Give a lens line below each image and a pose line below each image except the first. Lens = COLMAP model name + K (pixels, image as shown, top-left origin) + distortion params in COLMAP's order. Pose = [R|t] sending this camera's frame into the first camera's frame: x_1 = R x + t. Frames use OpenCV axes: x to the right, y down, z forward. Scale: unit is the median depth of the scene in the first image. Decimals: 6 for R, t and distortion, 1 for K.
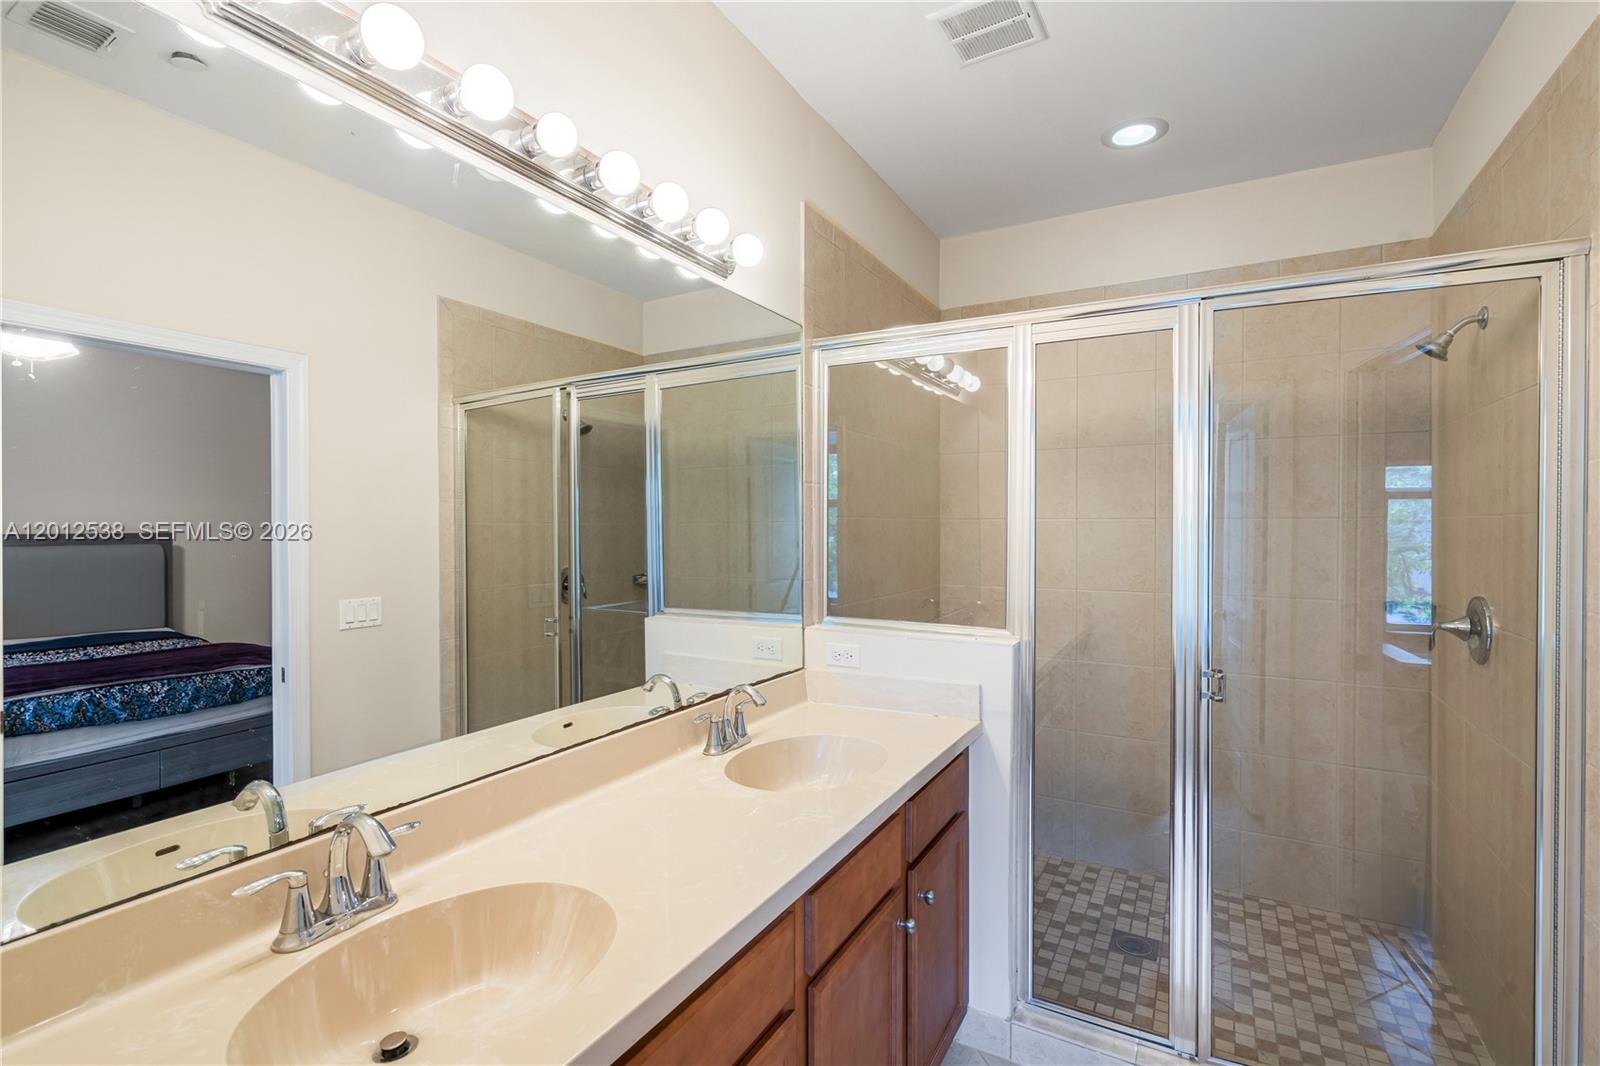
lens RADIAL K [[743.1, 0, 799.9], [0, 743.1, 526.3], [0, 0, 1]] dist [0.001236, 0.000613]
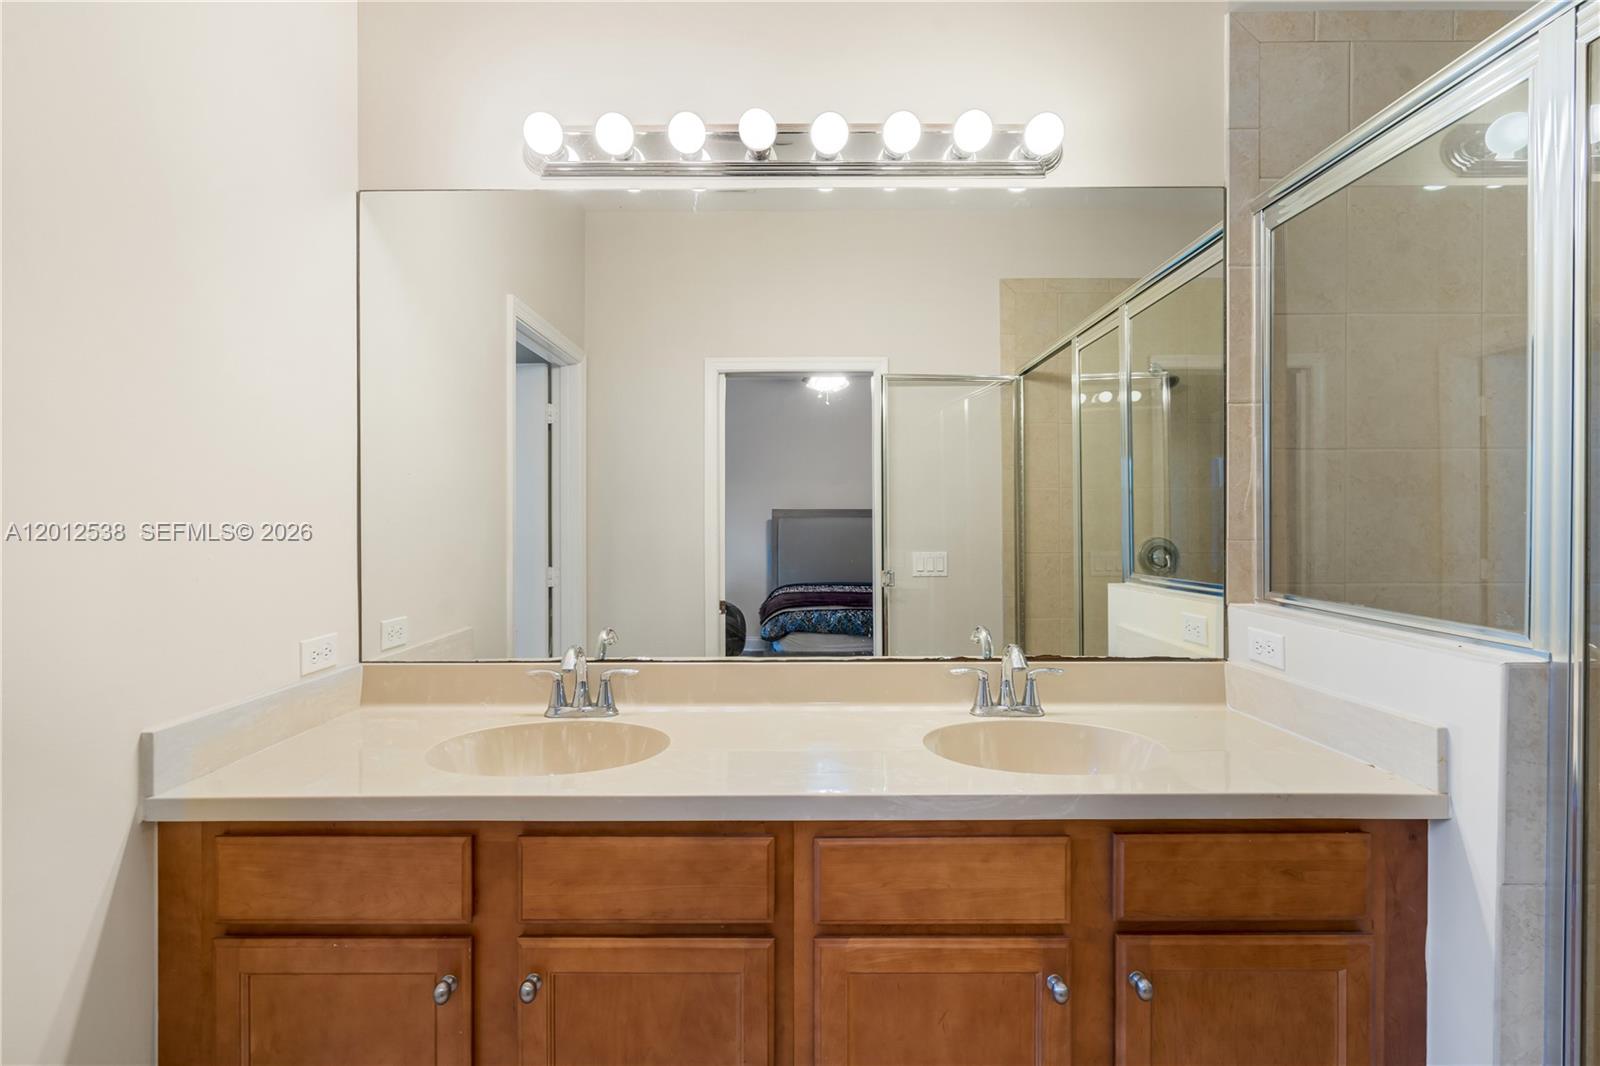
lens RADIAL K [[739.4, 0, 772.1], [0, 739.4, 523.7], [0, 0, 1]] dist [-0.000715, 0.000645]
pose [[0.473373, 0.007538, -0.880830, 0.429708], [0.004391, 0.999931, 0.010918, 0.047156], [0.880851, -0.009036, 0.473307, 0.270833]]
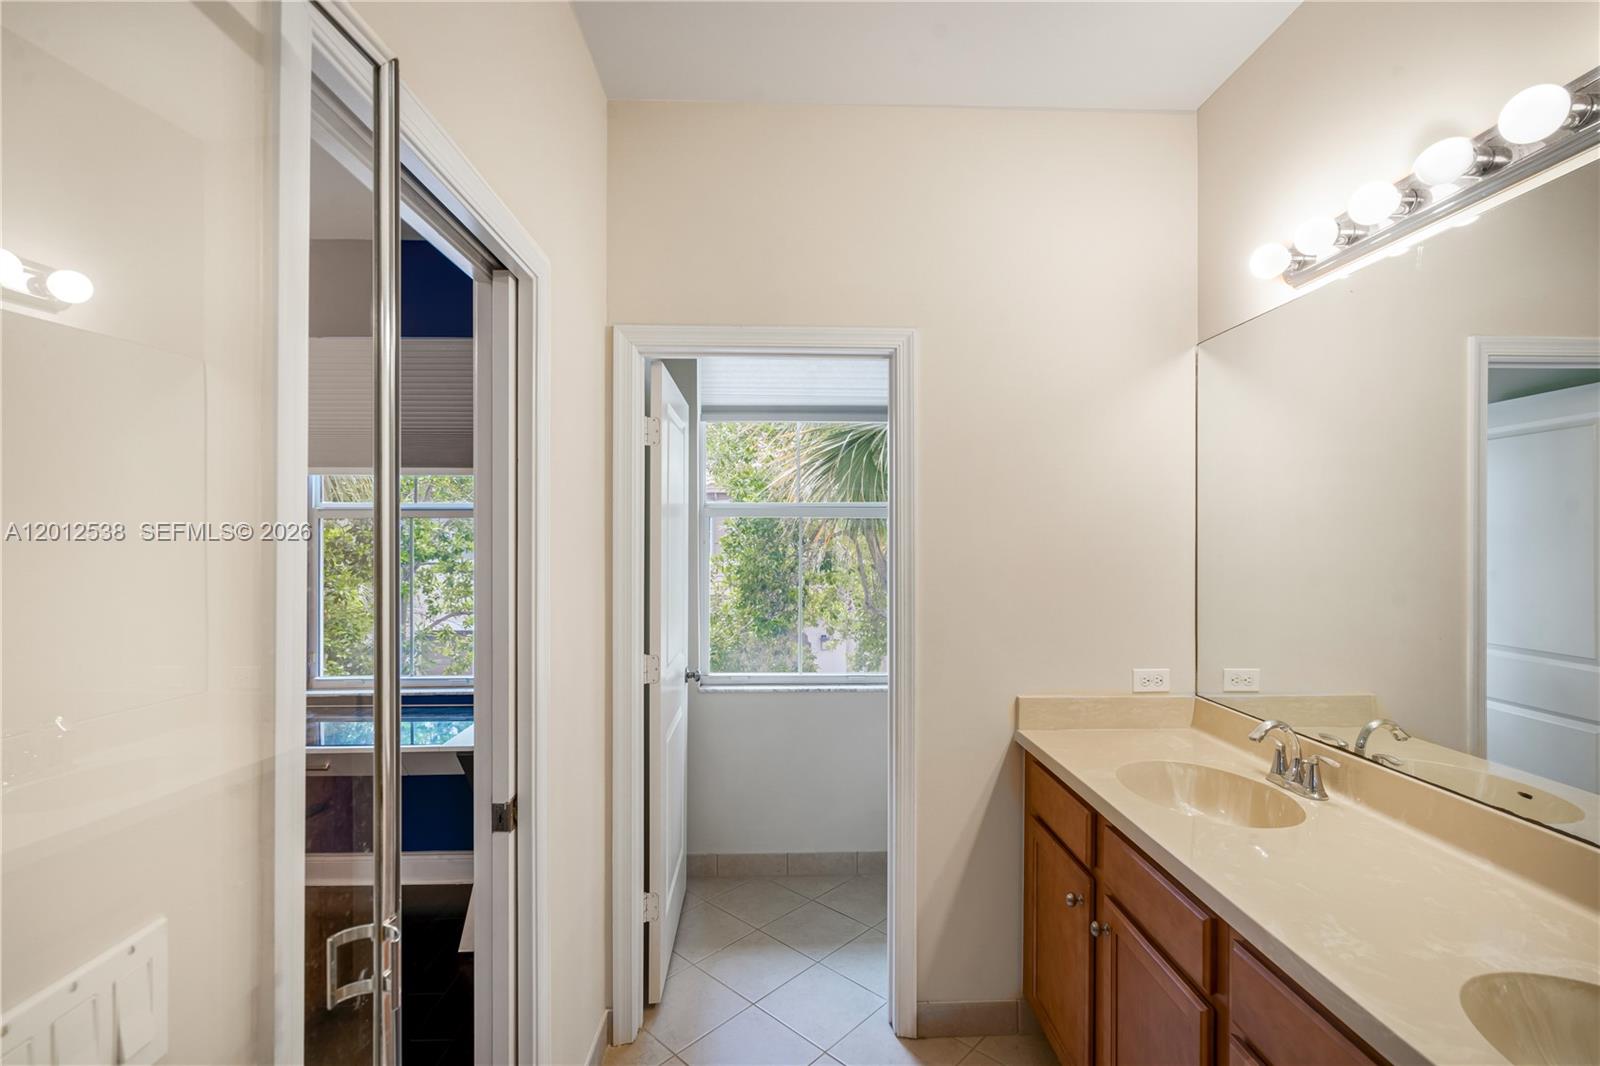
lens RADIAL K [[761.1, 0, 830.9], [0, 761.1, 531.4], [0, 0, 1]] dist [-0.062350, 0.000165]
pose [[-0.848872, 0.000614, -0.528598, 0.519451], [0.000855, 1.000000, -0.000212, -0.023952], [0.528597, -0.000632, -0.848872, 0.827685]]
